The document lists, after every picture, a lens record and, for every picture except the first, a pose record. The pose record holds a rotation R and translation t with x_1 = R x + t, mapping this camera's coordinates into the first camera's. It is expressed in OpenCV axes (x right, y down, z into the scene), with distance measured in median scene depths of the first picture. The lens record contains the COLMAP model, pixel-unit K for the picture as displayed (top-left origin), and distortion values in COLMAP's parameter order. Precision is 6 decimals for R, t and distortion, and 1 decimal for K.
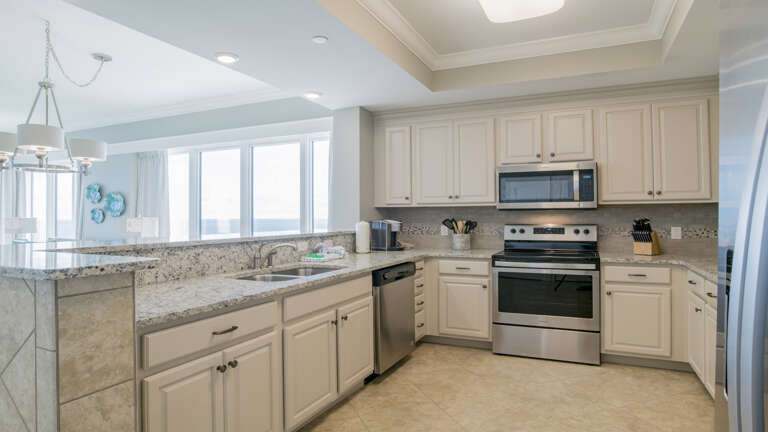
lens RADIAL K [[452.2, 0, 389.5], [0, 452.2, 211.3], [0, 0, 1]] dist [-0.027747, 0.012909]
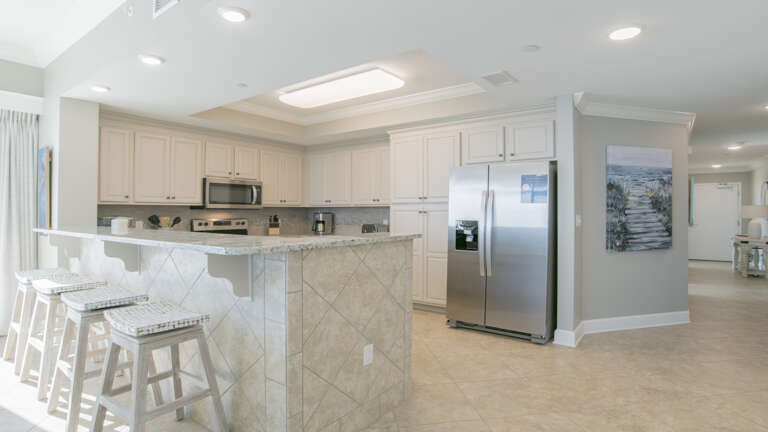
lens RADIAL K [[404.9, 0, 378.8], [0, 404.9, 216.8], [0, 0, 1]] dist [0.003591, 0.000378]
pose [[0.217902, -0.002860, 0.975966, -0.940240], [-0.011123, 0.999923, 0.005414, 0.010135], [-0.975907, -0.012036, 0.217854, 0.231265]]
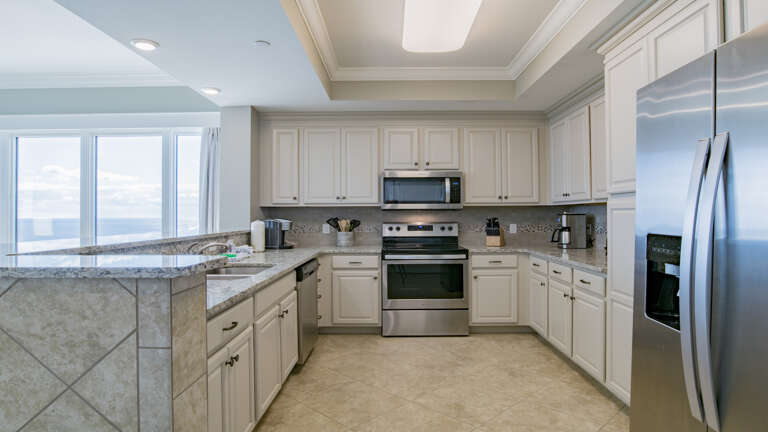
lens RADIAL K [[452.2, 0, 389.7], [0, 452.2, 214.3], [0, 0, 1]] dist [-0.027747, 0.012909]
pose [[0.910875, 0.001681, 0.412679, -0.229658], [-0.004845, 0.999966, 0.006620, 0.000077], [-0.412654, -0.008030, 0.910853, -0.042782]]
